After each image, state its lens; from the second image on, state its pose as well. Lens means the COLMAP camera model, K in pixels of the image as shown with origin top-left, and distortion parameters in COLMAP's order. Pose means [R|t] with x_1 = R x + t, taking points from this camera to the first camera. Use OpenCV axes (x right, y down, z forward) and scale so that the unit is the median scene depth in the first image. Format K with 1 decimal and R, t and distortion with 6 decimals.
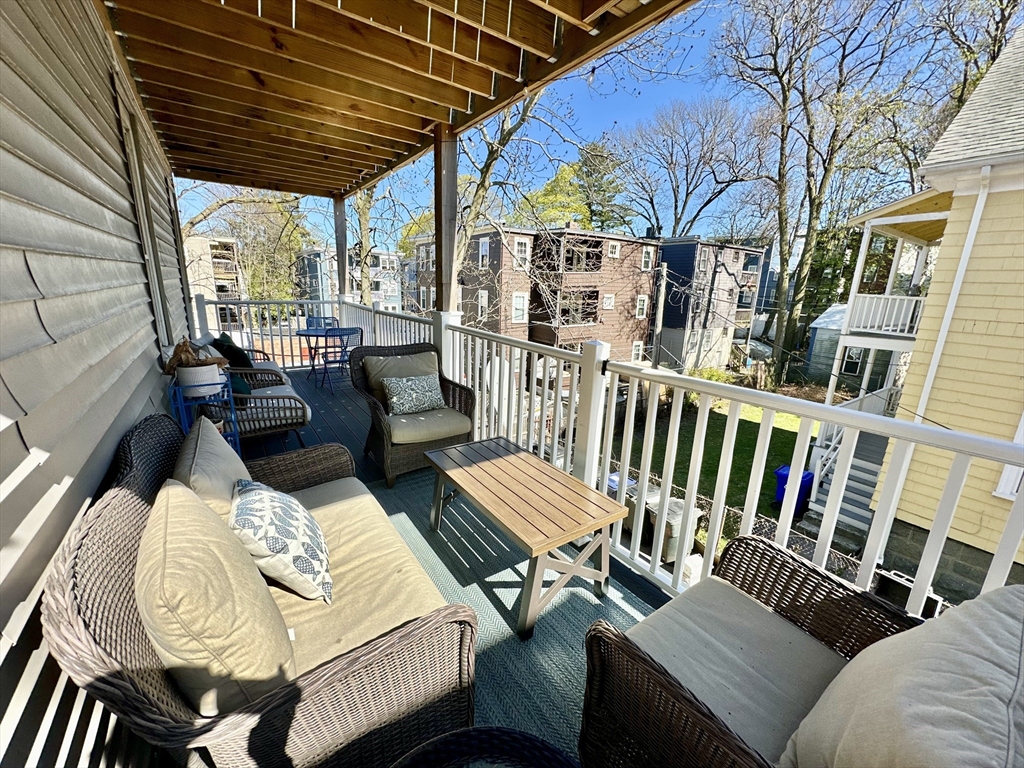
lens RADIAL K [[407.0, 0, 511.3], [0, 407.0, 385.2], [0, 0, 1]] dist [-0.003811, 0.000467]
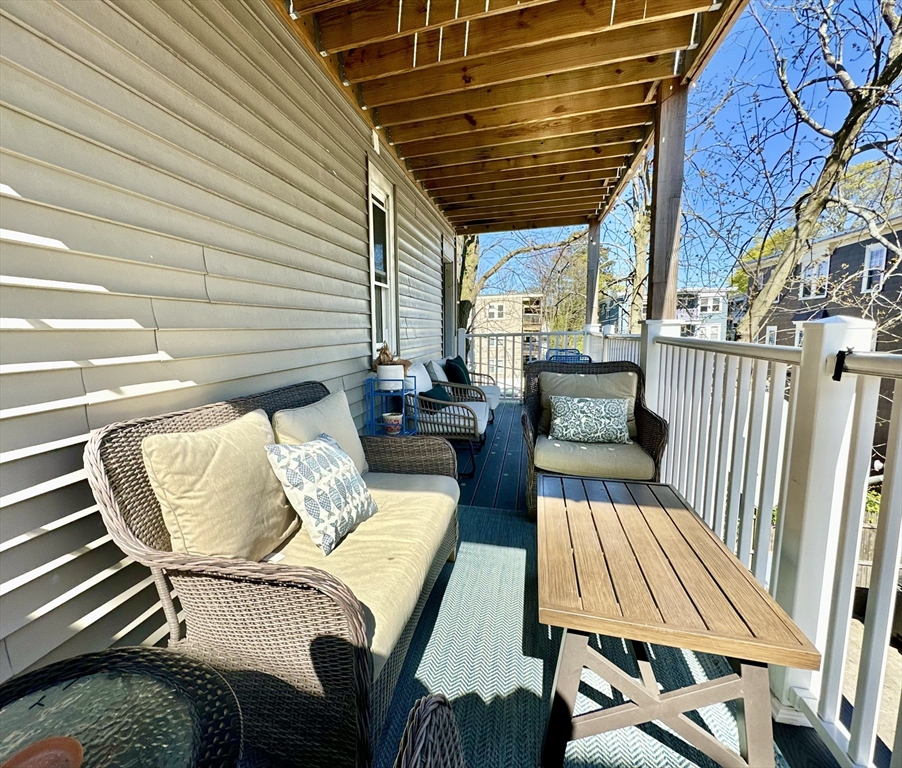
lens RADIAL K [[442.0, 0, 391.1], [0, 442.0, 382.8], [0, 0, 1]] dist [-0.000838, 0.000494]
pose [[0.602653, 0.048755, -0.796512, 0.223831], [-0.157193, 0.985828, -0.058591, 0.064550], [0.782368, 0.160517, 0.601777, 0.171670]]
